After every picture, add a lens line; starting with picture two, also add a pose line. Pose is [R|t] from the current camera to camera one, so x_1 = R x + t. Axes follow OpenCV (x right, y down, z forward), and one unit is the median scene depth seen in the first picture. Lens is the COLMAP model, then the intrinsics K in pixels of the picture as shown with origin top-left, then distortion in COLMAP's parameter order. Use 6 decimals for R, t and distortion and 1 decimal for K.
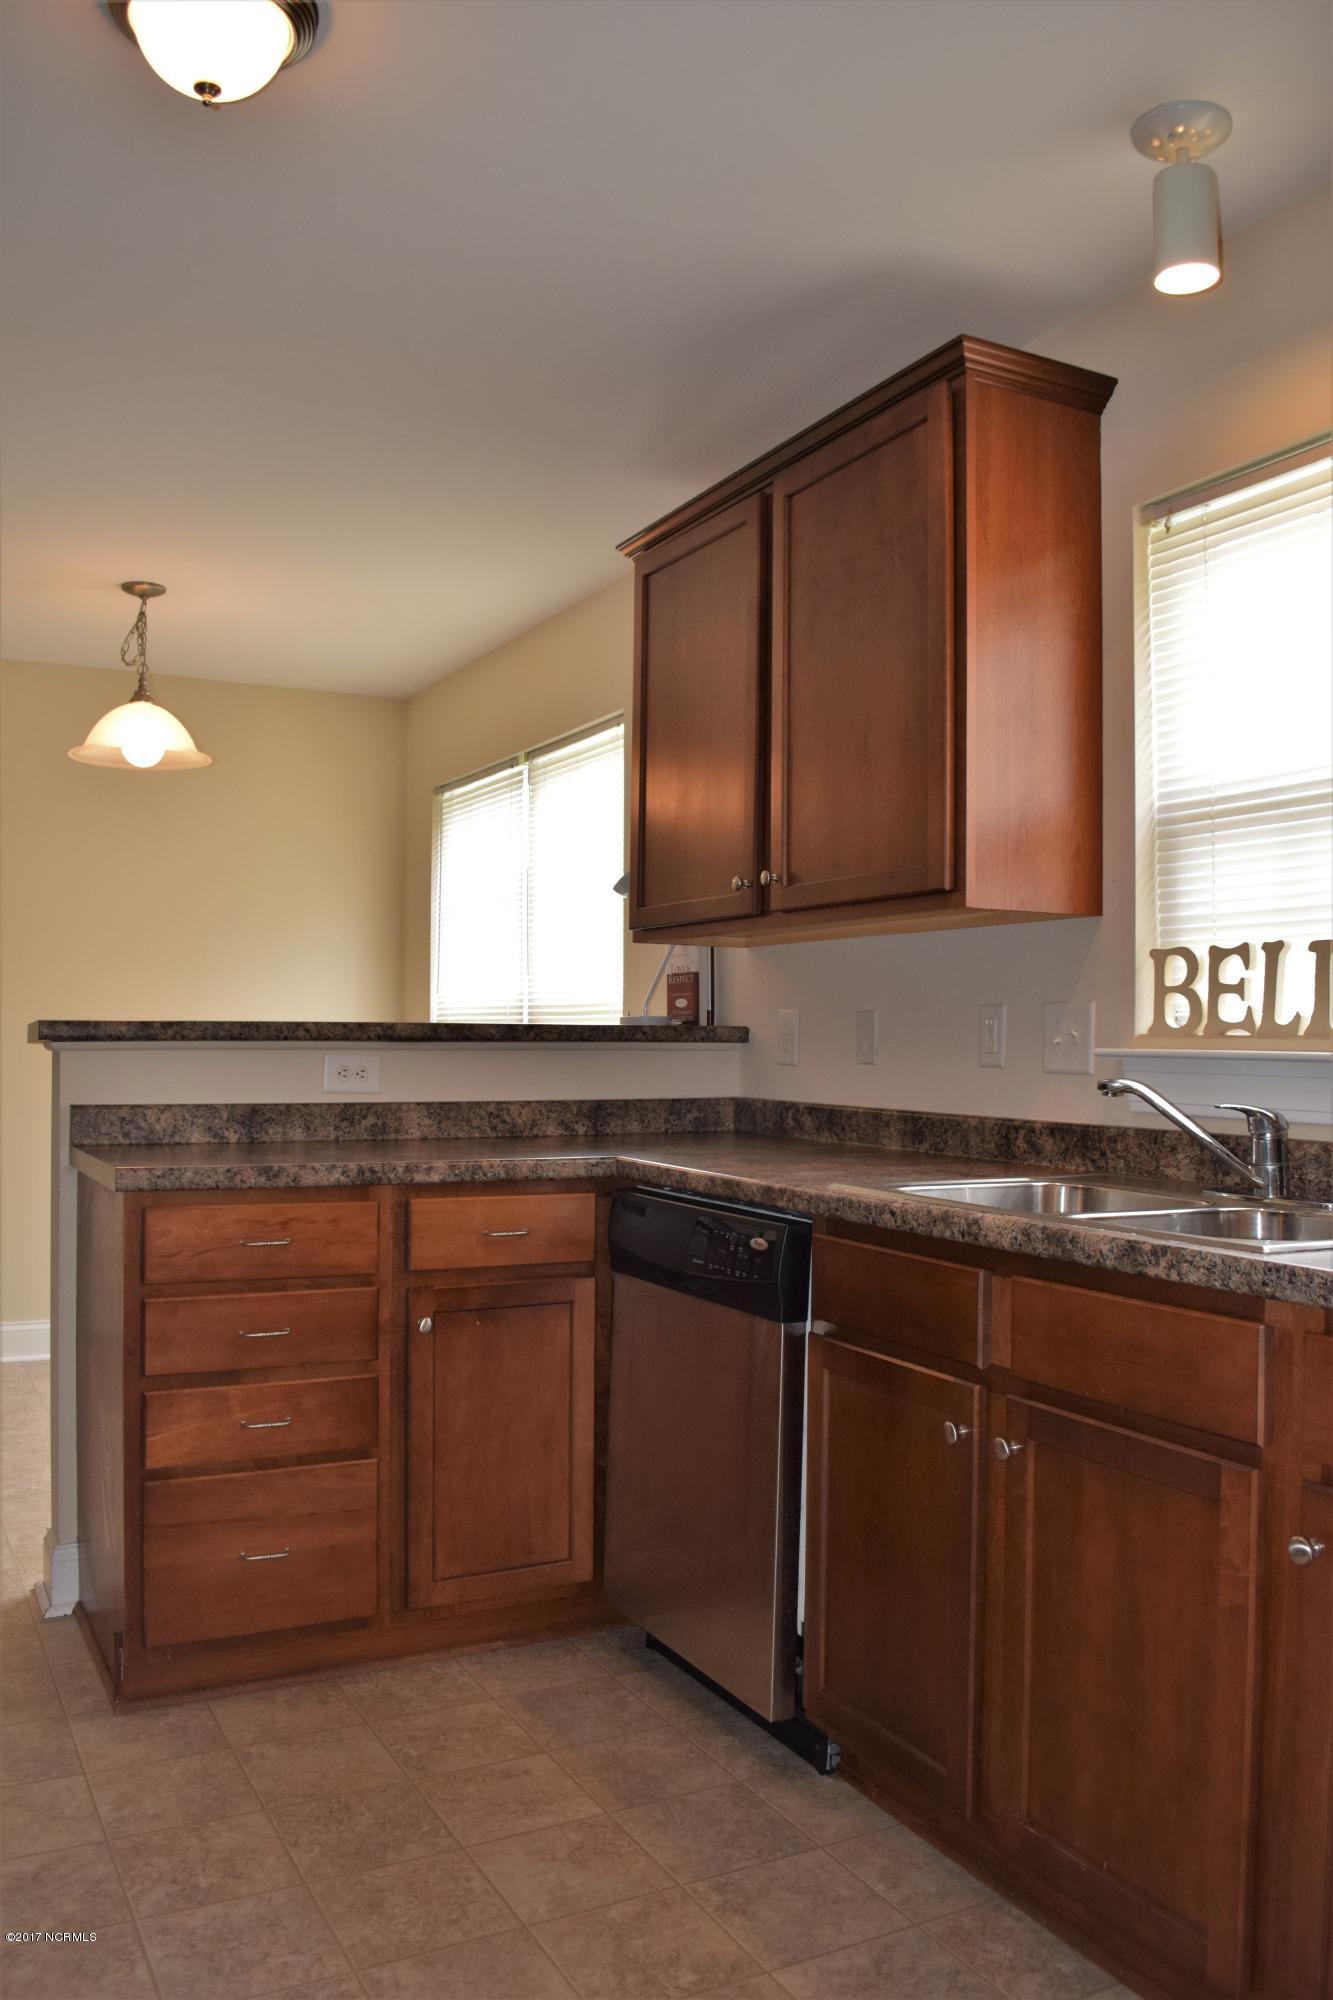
lens RADIAL K [[1585.1, 0, 662.8], [0, 1585.1, 1001.0], [0, 0, 1]] dist [-0.074333, 0.003342]
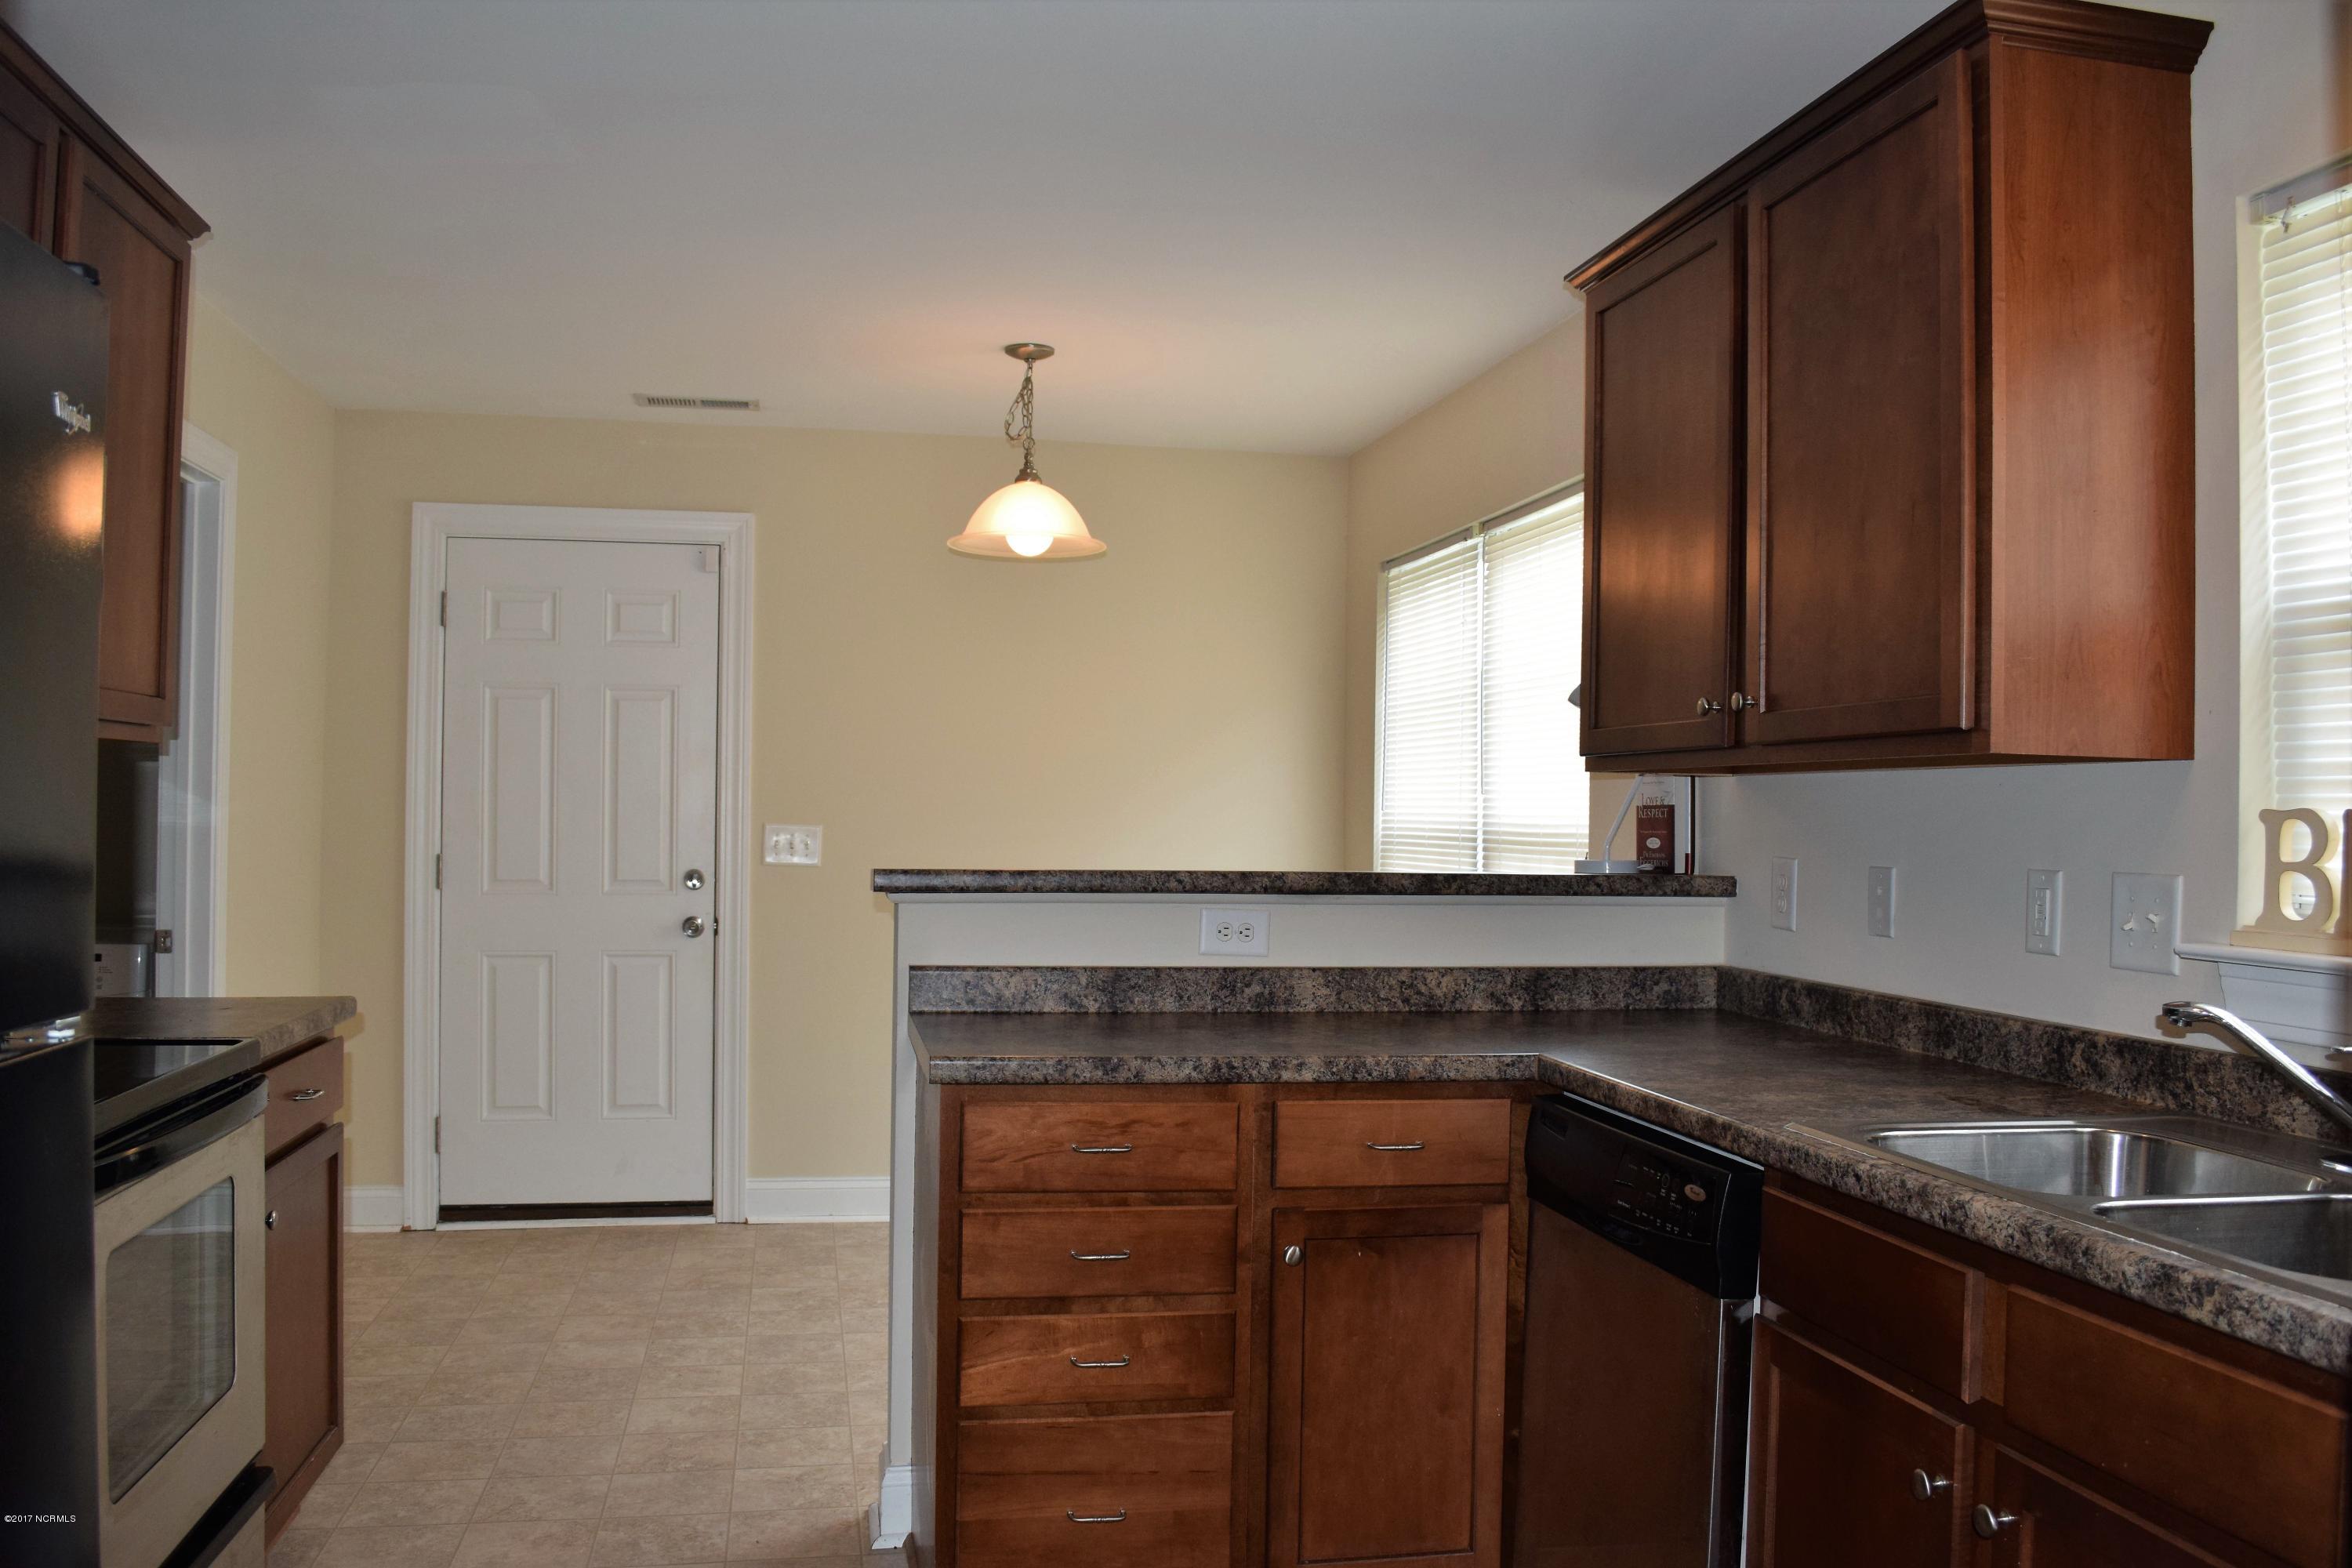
lens RADIAL K [[1864.0, 0, 1178.4], [0, 1864.0, 787.0], [0, 0, 1]] dist [-0.074333, 0.003342]
pose [[0.959778, 0.004634, -0.280723, 0.062278], [-0.003705, 0.999986, 0.003840, -0.041798], [0.280737, -0.002646, 0.959781, 0.054197]]
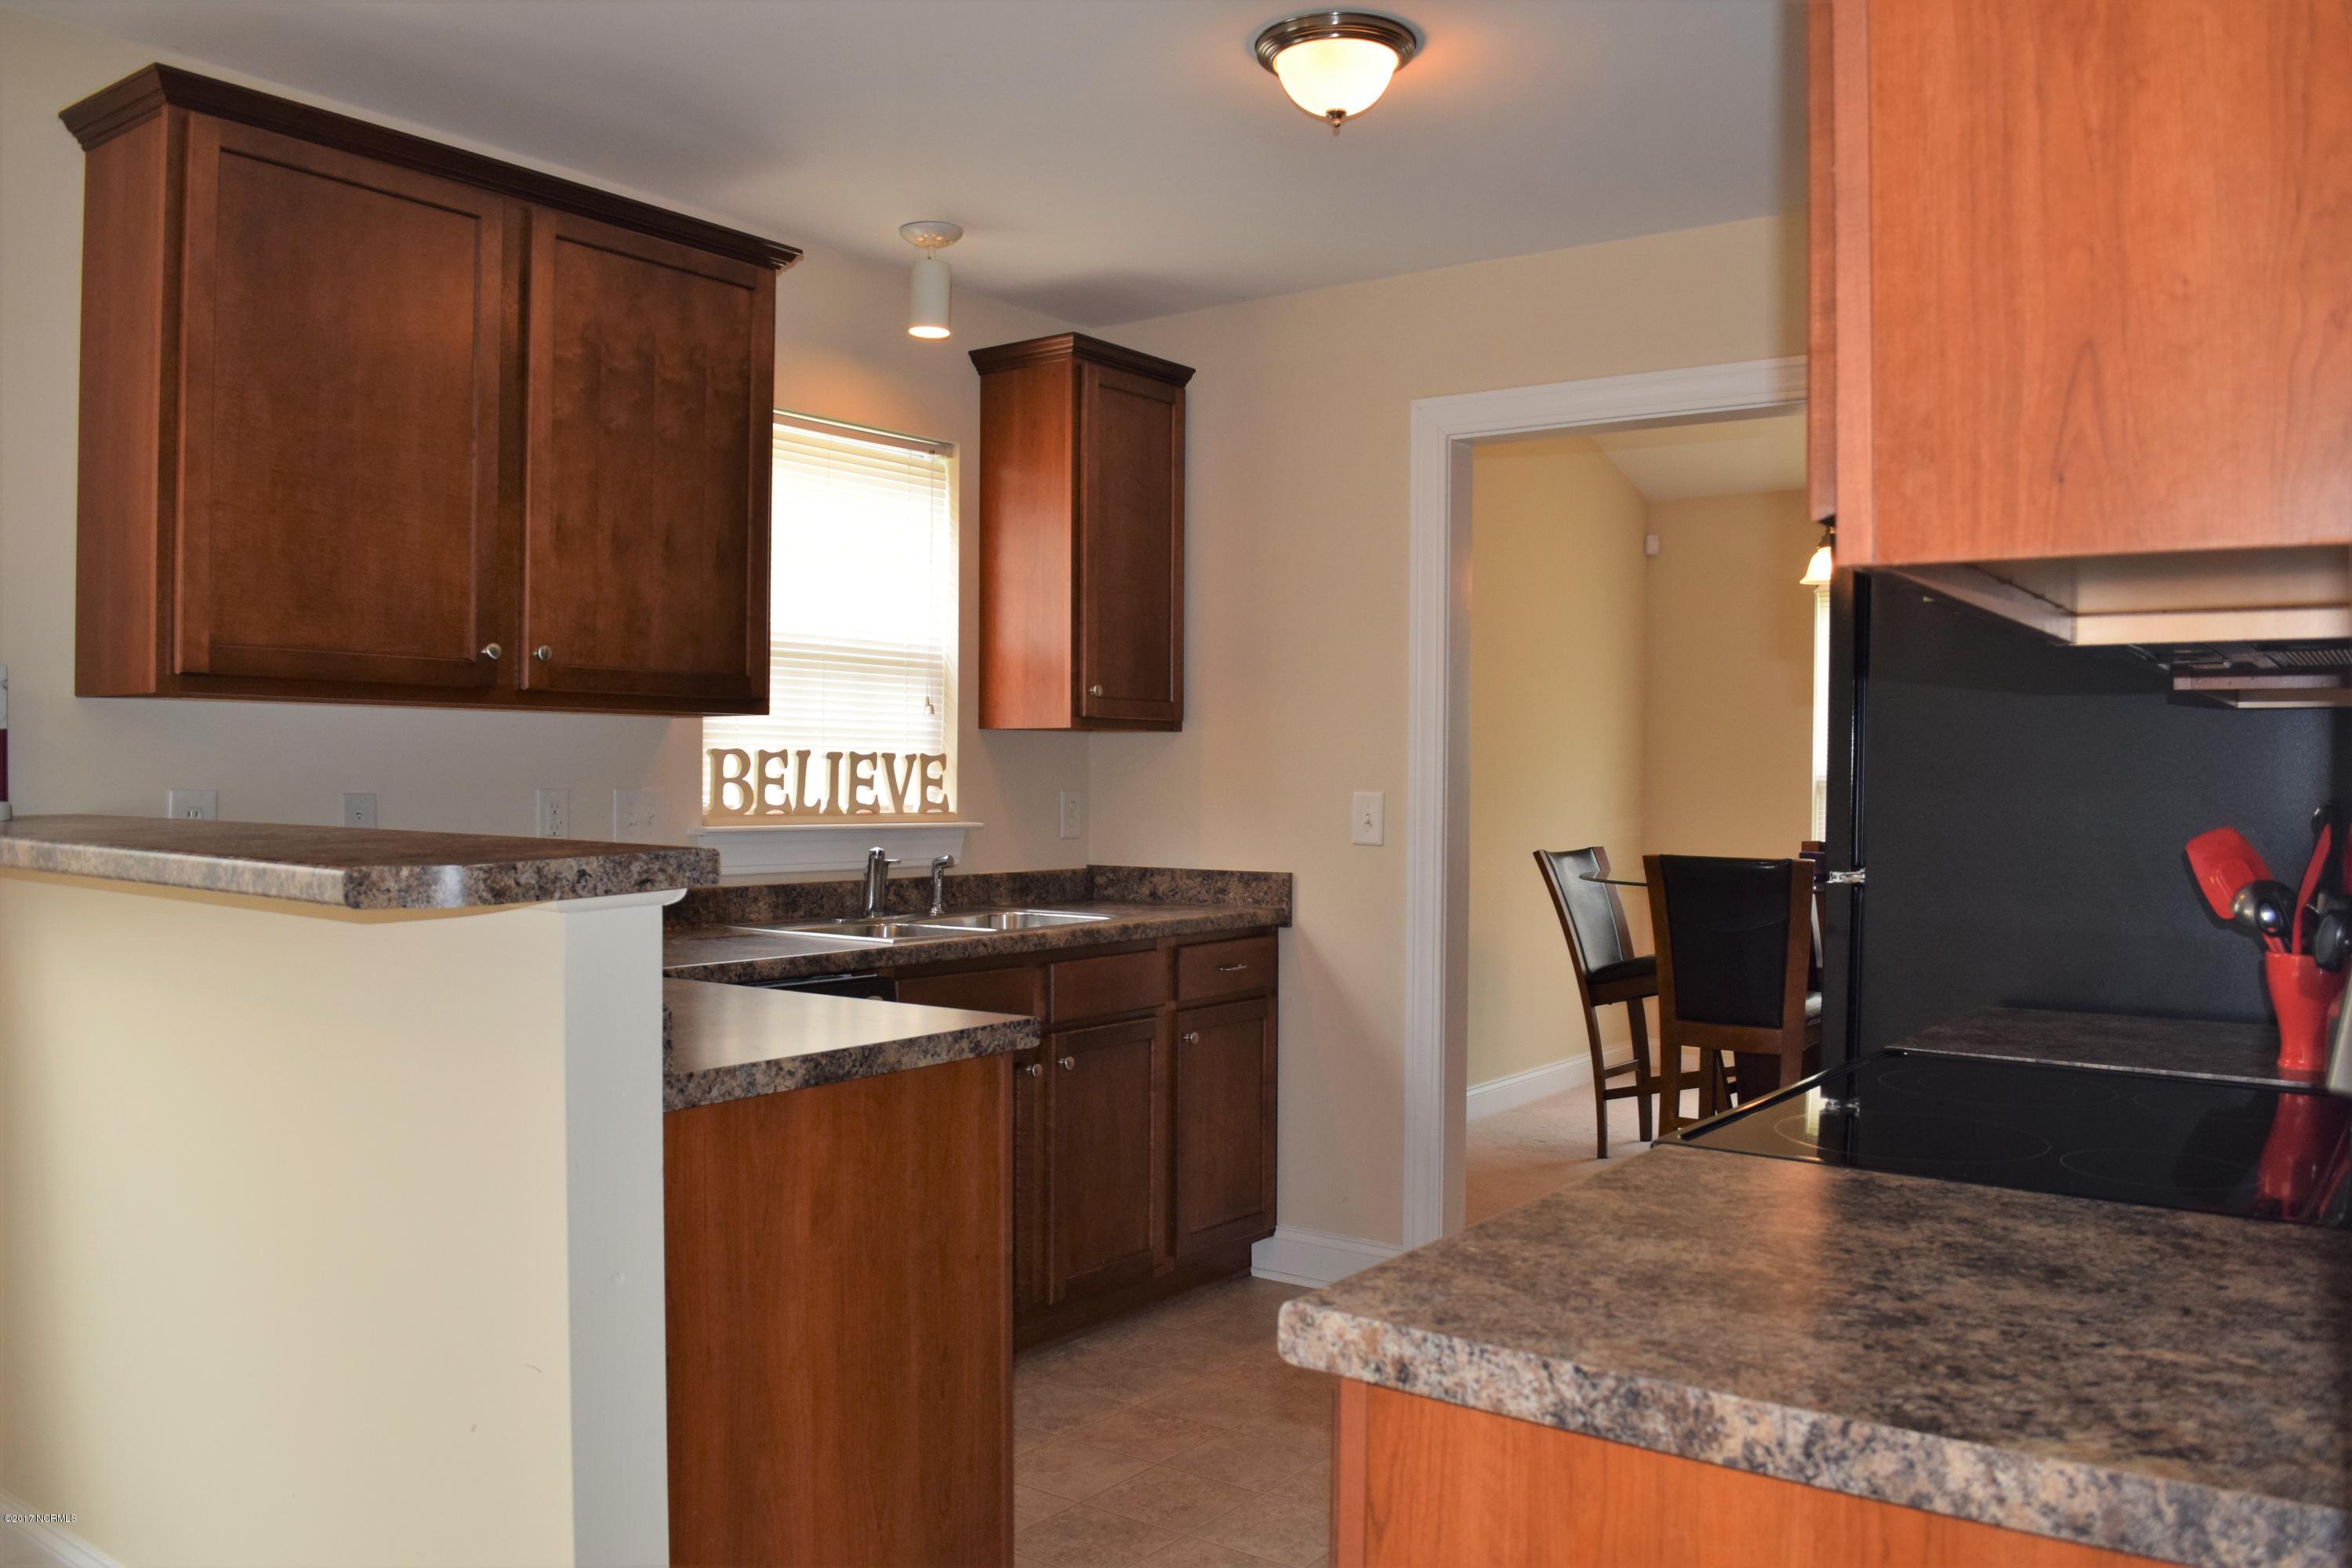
lens RADIAL K [[1864.0, 0, 1184.2], [0, 1864.0, 787.1], [0, 0, 1]] dist [-0.074333, 0.003342]
pose [[-0.447188, -0.016876, 0.894281, -1.141786], [-0.034010, 0.999420, 0.001853, -0.016009], [-0.893793, -0.029586, -0.447503, 1.251526]]
